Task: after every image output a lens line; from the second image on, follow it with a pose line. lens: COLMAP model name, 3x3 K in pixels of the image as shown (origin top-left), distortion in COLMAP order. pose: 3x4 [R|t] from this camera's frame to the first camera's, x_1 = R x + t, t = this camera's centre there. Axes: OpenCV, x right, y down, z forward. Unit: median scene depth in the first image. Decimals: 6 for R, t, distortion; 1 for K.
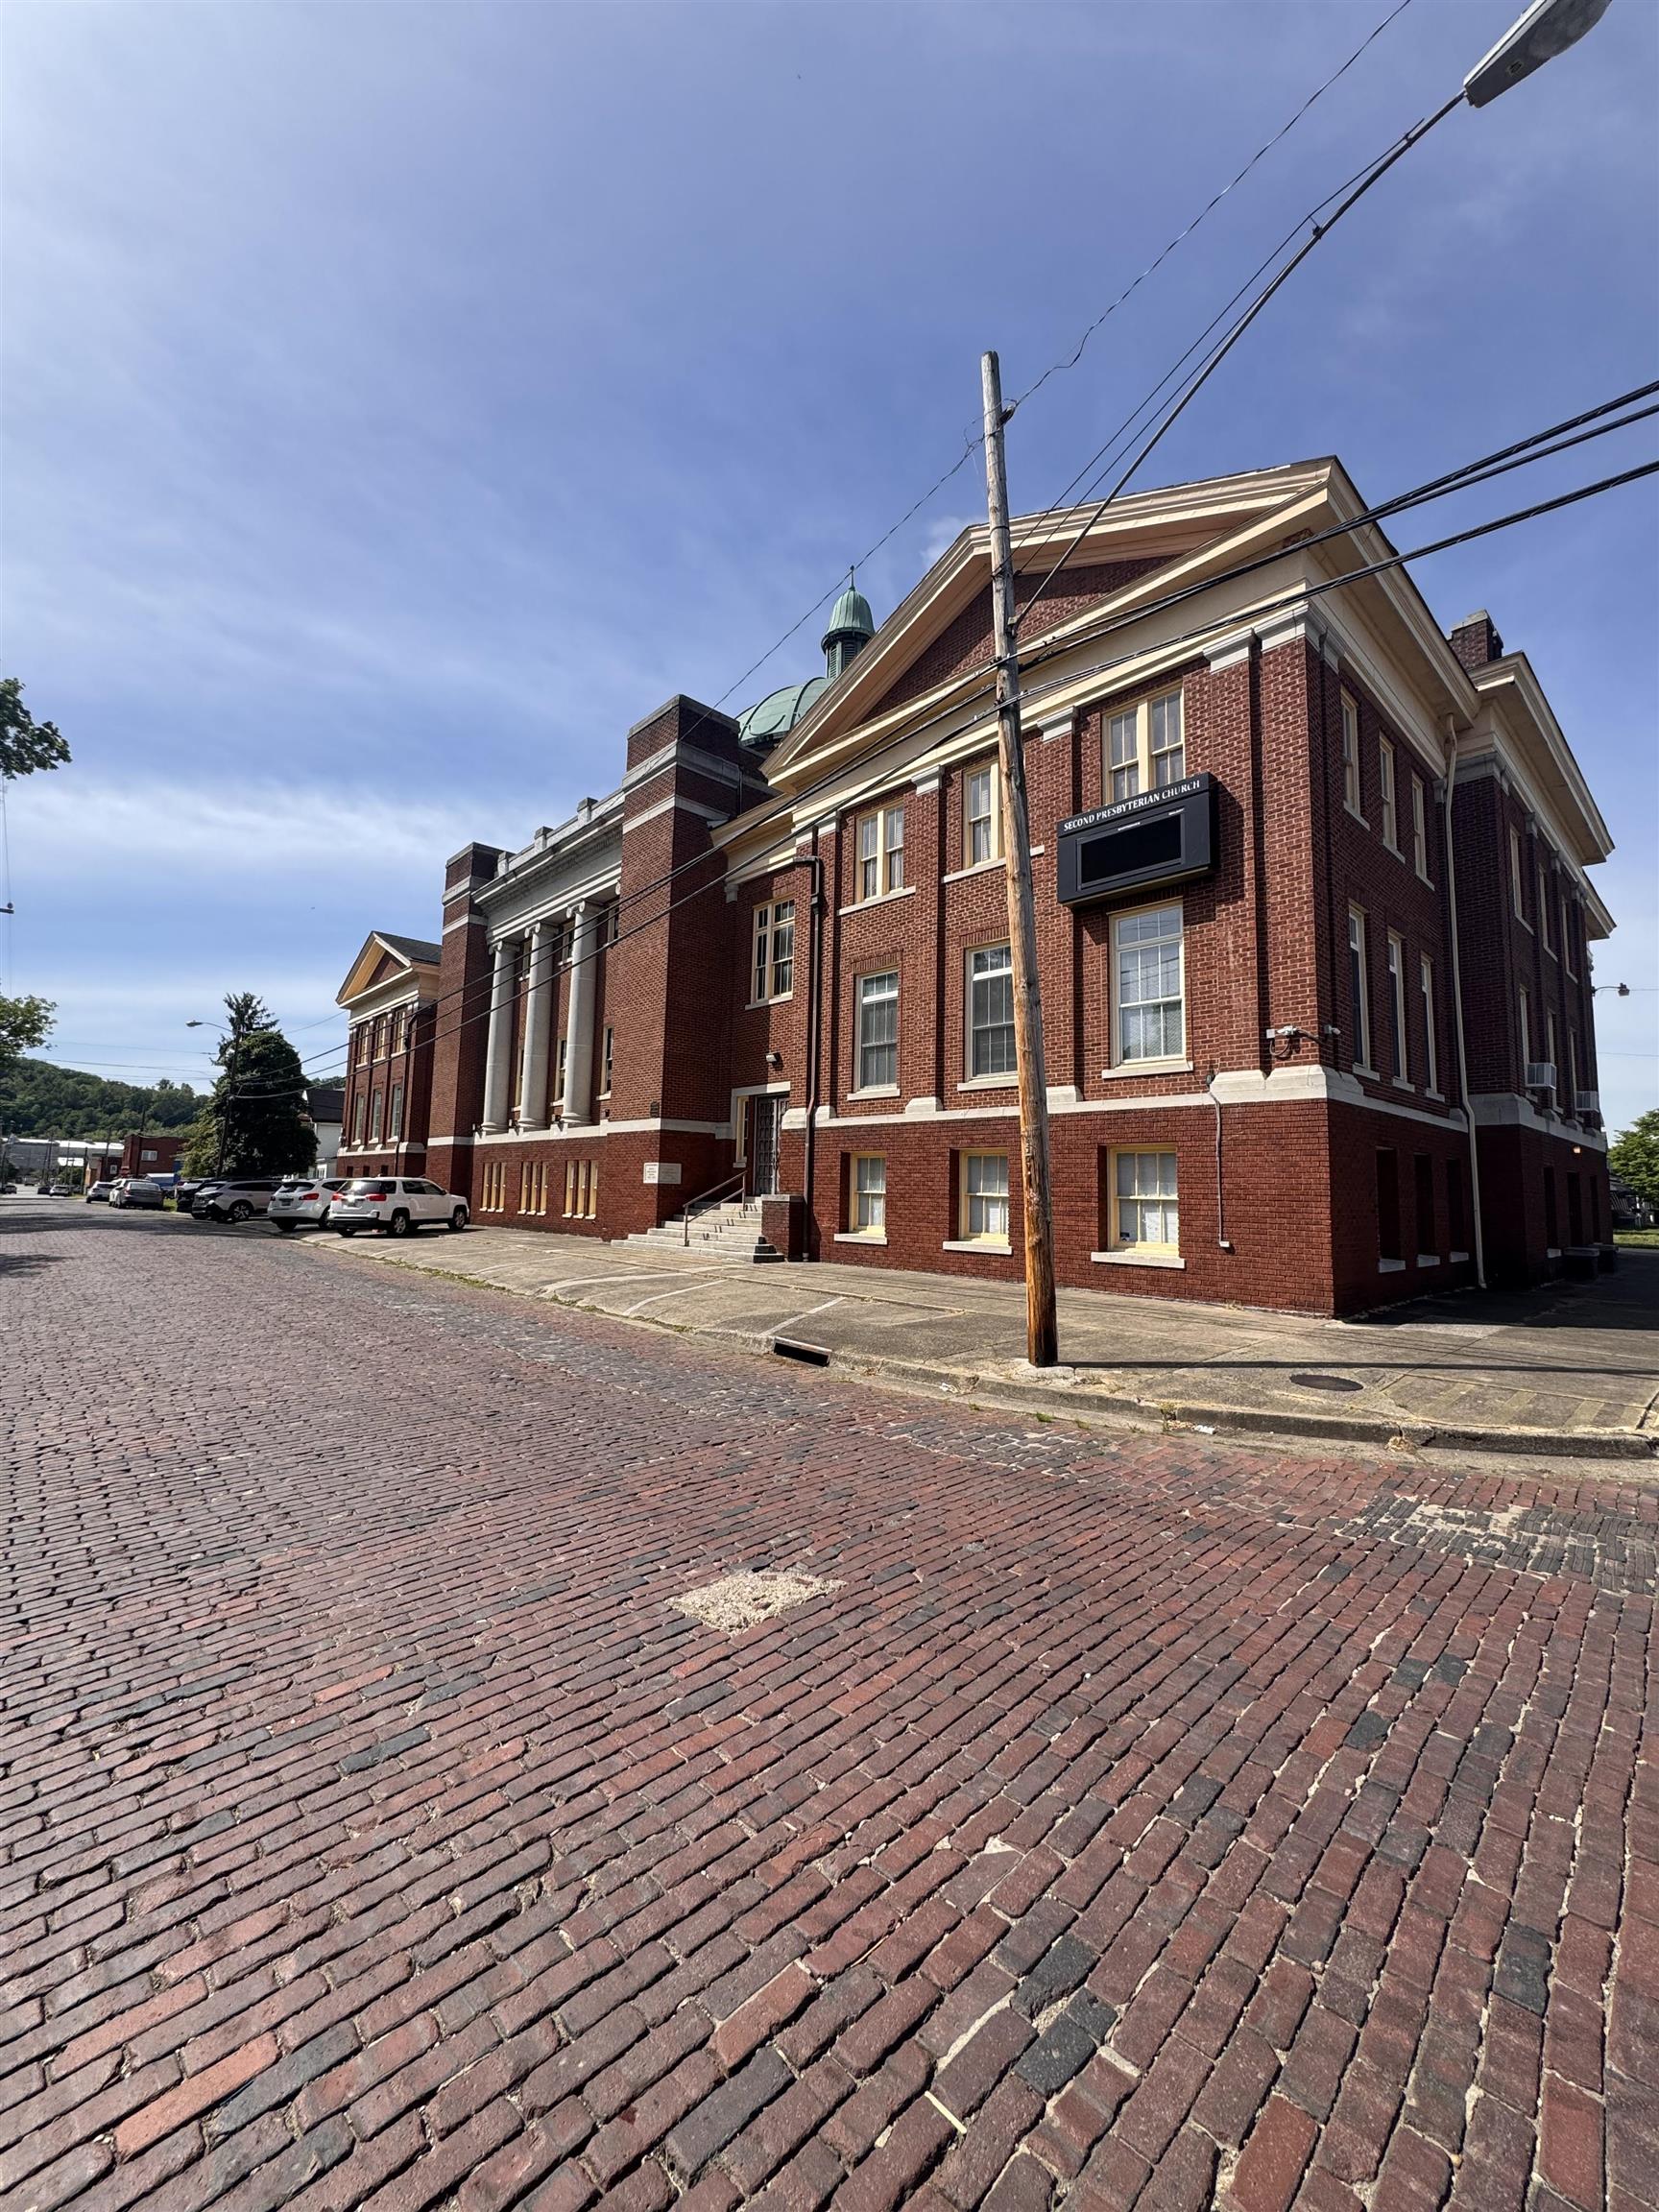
lens RADIAL K [[883.7, 0, 834.7], [0, 883.7, 1104.2], [0, 0, 1]] dist [-0.001072, 0.000403]
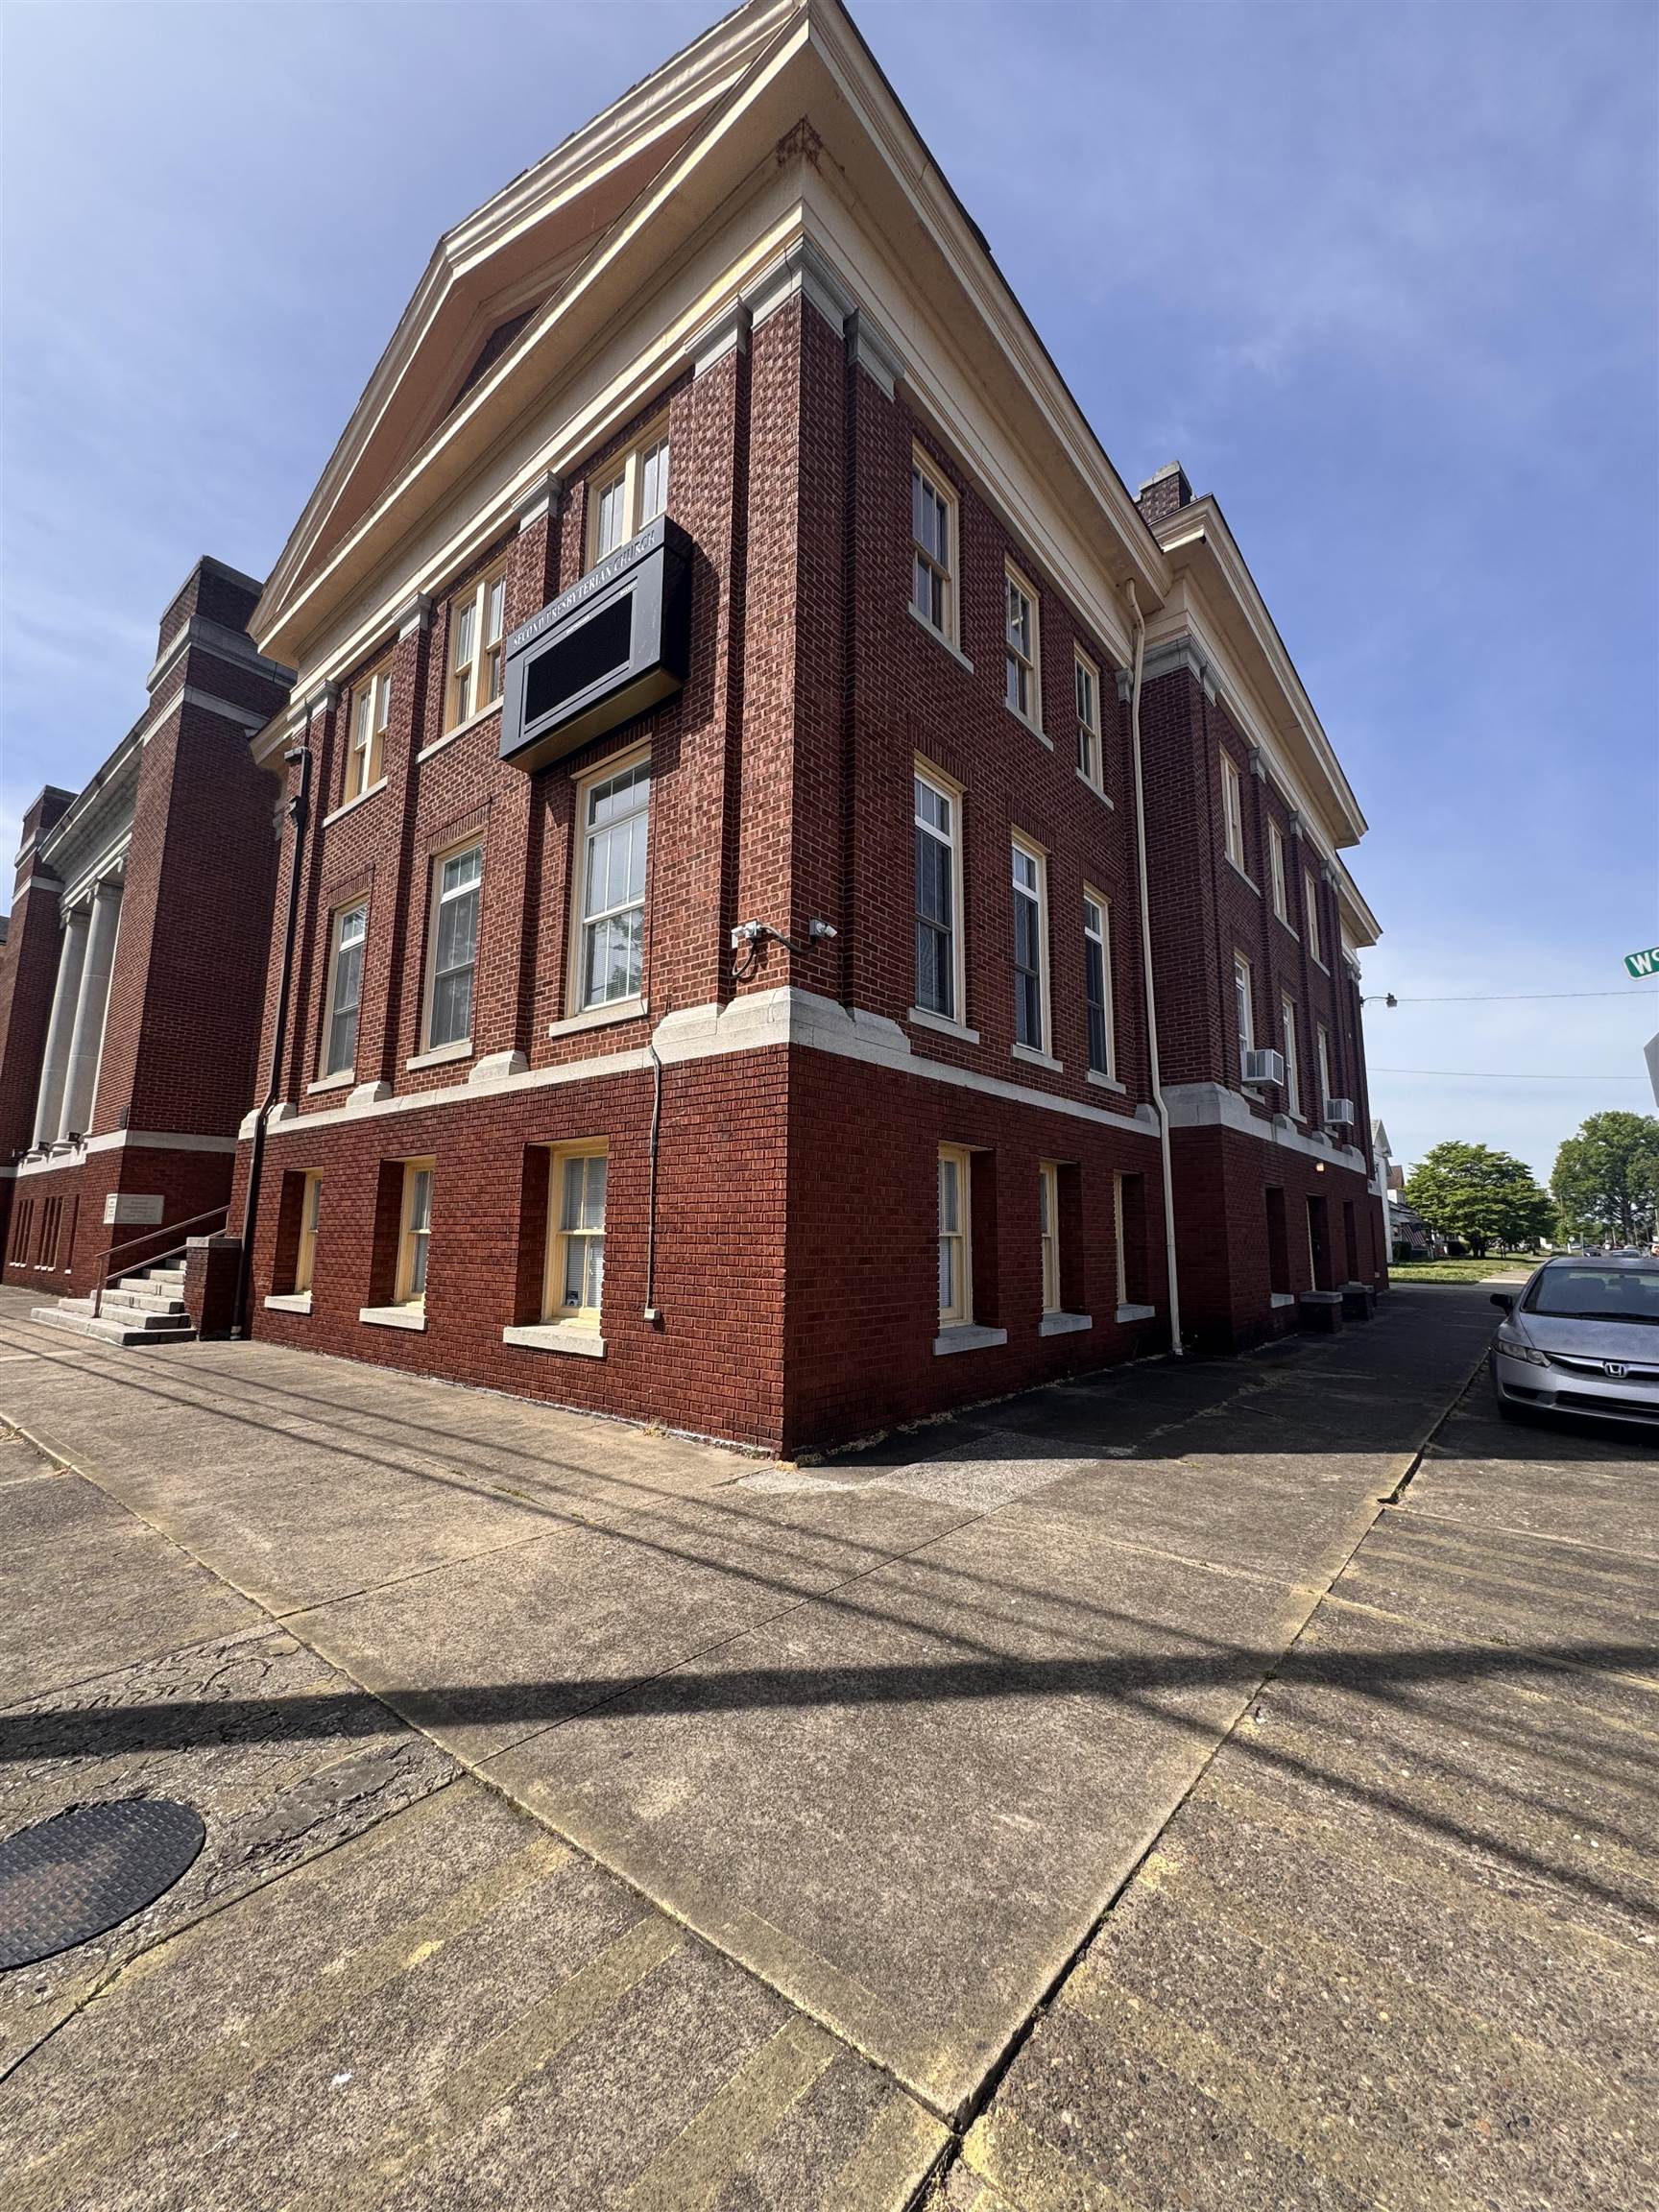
lens RADIAL K [[883.7, 0, 834.7], [0, 883.7, 1104.2], [0, 0, 1]] dist [-0.001072, 0.000403]
pose [[0.990648, 0.006362, 0.136292, 0.275751], [0.000103, 0.998877, -0.047377, 0.030730], [-0.136441, 0.046948, 0.989535, 0.247174]]
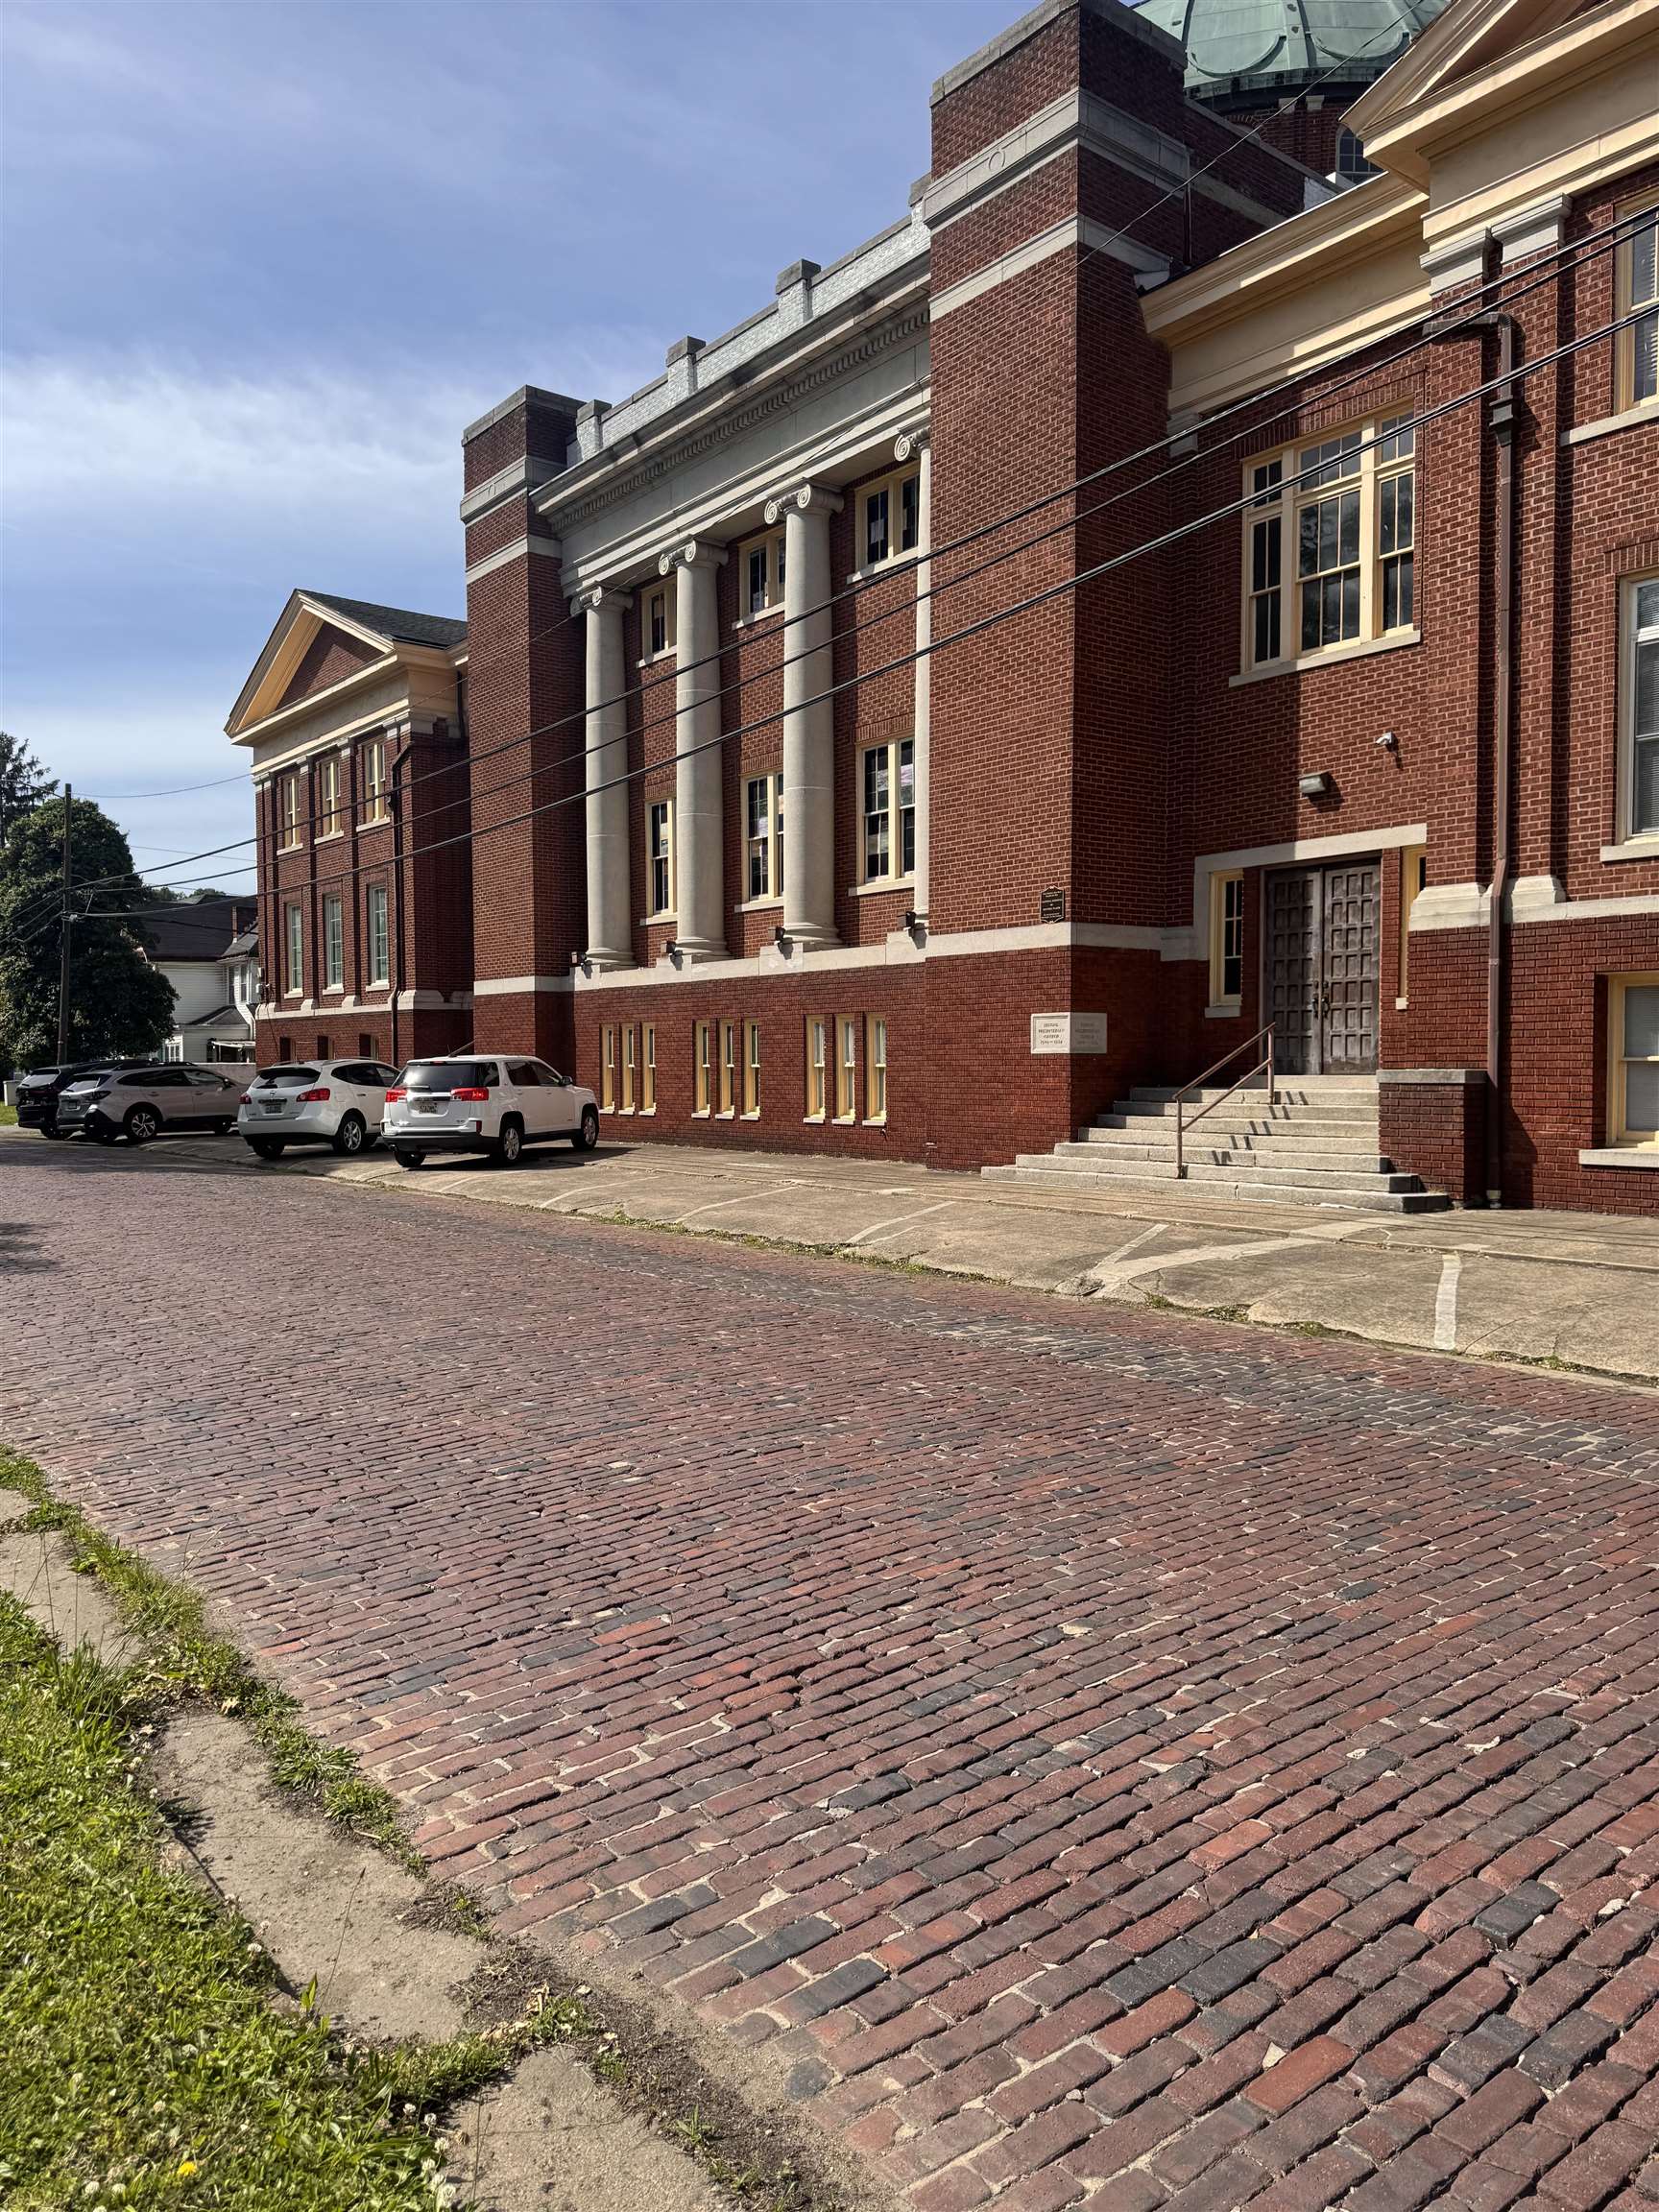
lens RADIAL K [[1546.9, 0, 836.8], [0, 1546.9, 1113.7], [0, 0, 1]] dist [0.059805, -0.079240]
pose [[0.996703, -0.022496, -0.077958, -0.278080], [0.032496, 0.991049, 0.129482, 0.006641], [0.074347, -0.131588, 0.988513, 0.130879]]
